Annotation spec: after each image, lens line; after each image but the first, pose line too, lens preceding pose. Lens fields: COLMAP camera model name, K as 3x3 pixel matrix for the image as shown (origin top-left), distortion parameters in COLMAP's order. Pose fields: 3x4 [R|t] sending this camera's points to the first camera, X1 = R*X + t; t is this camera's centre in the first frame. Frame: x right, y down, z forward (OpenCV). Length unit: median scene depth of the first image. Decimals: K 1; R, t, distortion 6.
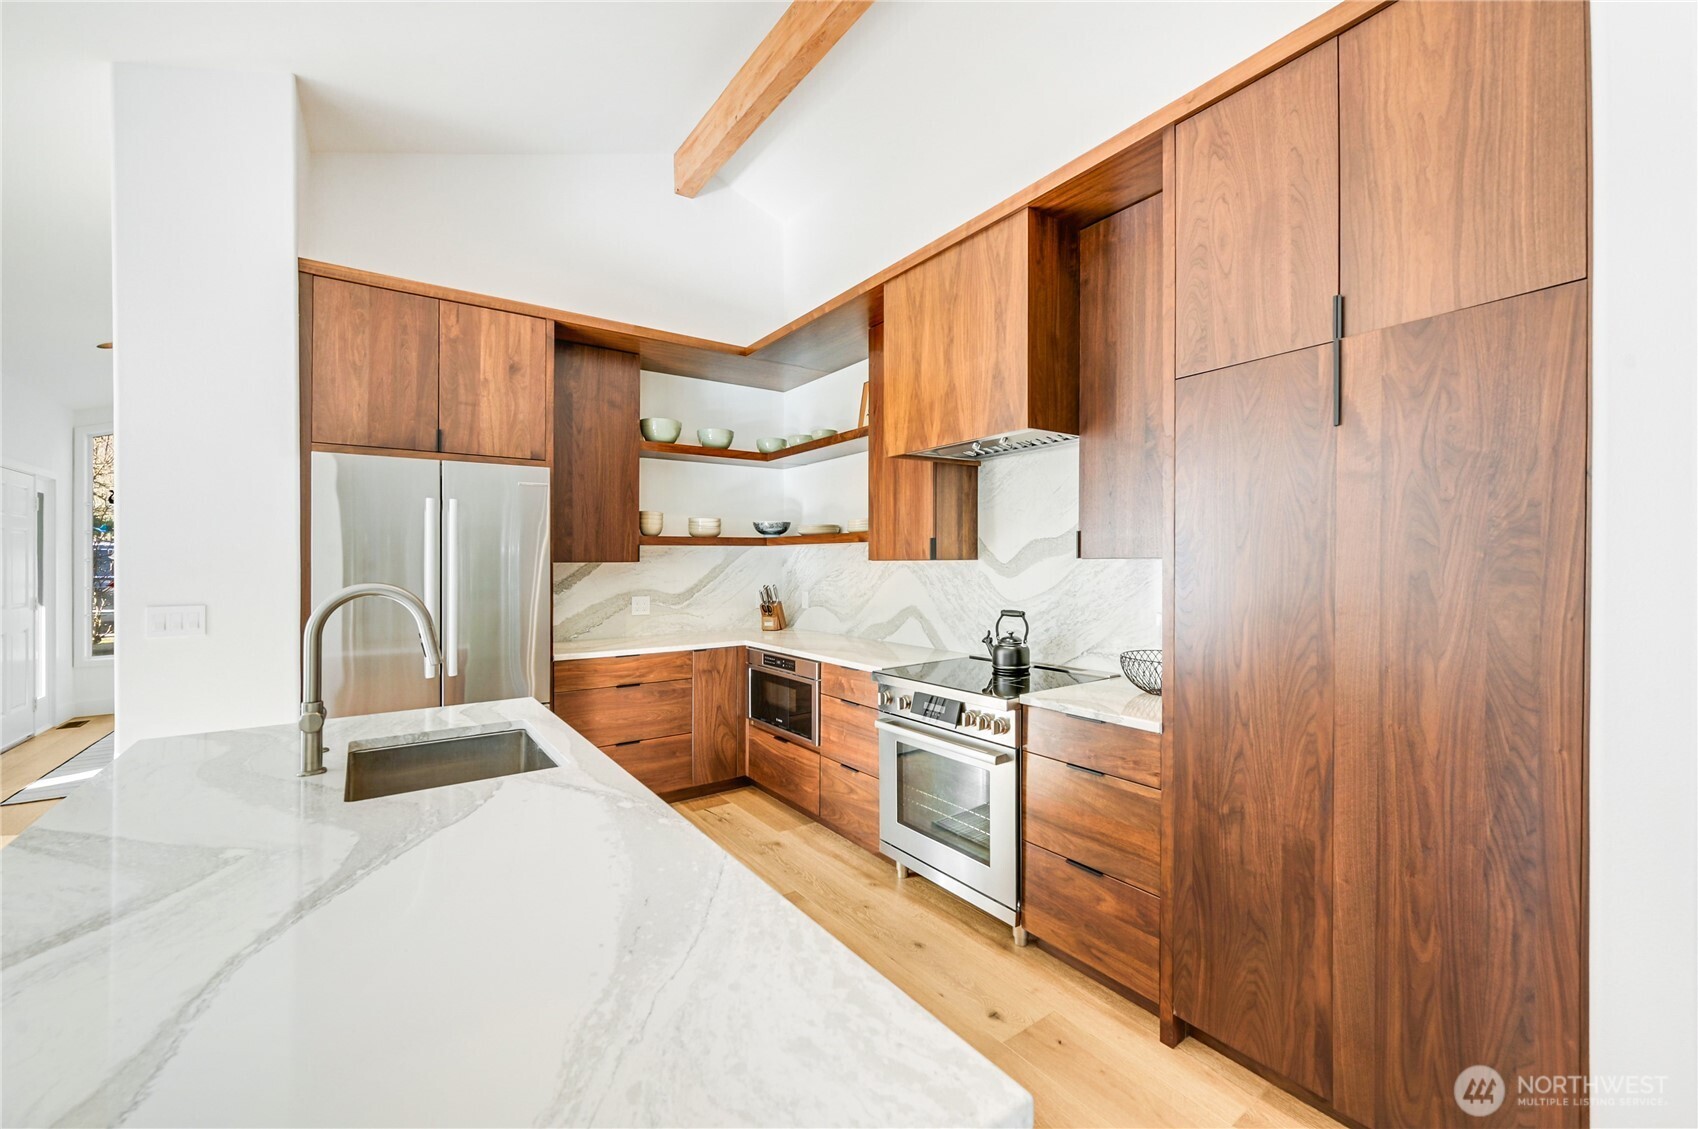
lens RADIAL K [[671.9, 0, 850.0], [0, 671.9, 557.2], [0, 0, 1]] dist [-0.001422, 0.001189]
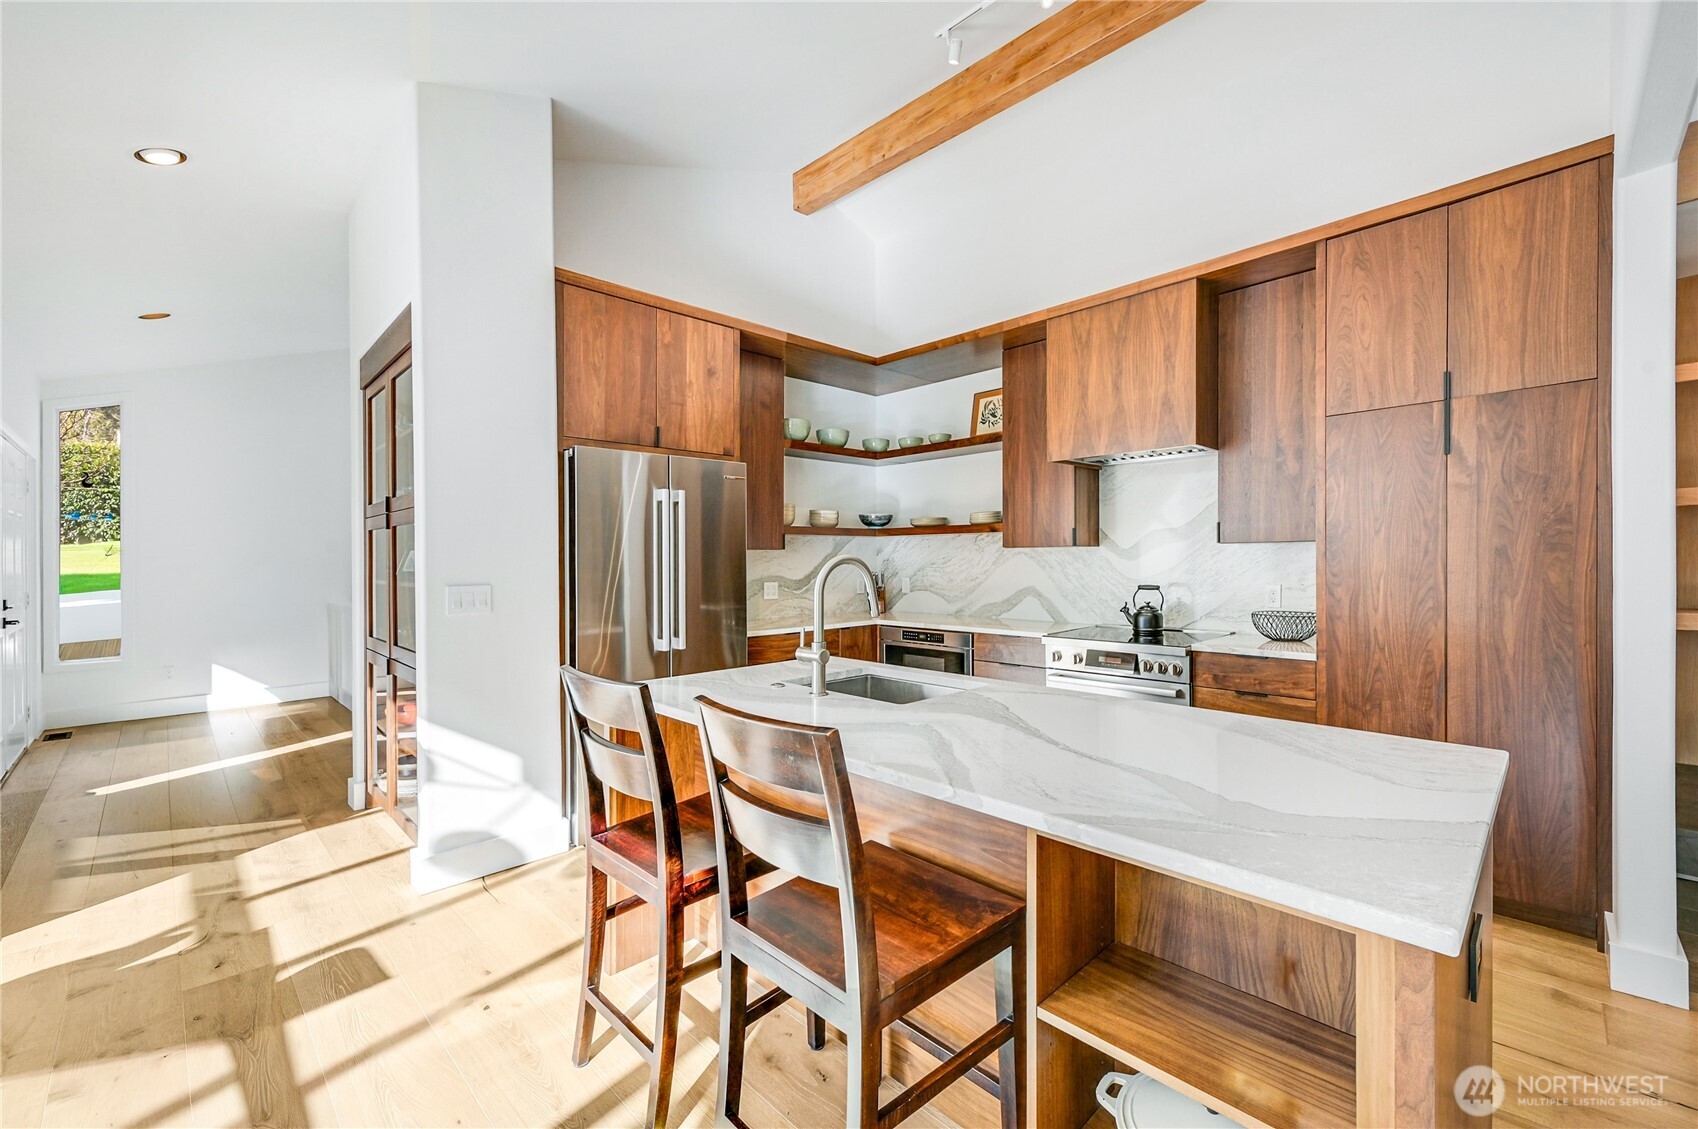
lens RADIAL K [[703.1, 0, 897.8], [0, 703.1, 559.2], [0, 0, 1]] dist [0.002777, 0.001296]
pose [[0.983478, -0.002506, 0.181009, -0.502771], [0.001383, 0.999979, 0.006329, 0.022826], [-0.181021, -0.005974, 0.983461, -0.236560]]
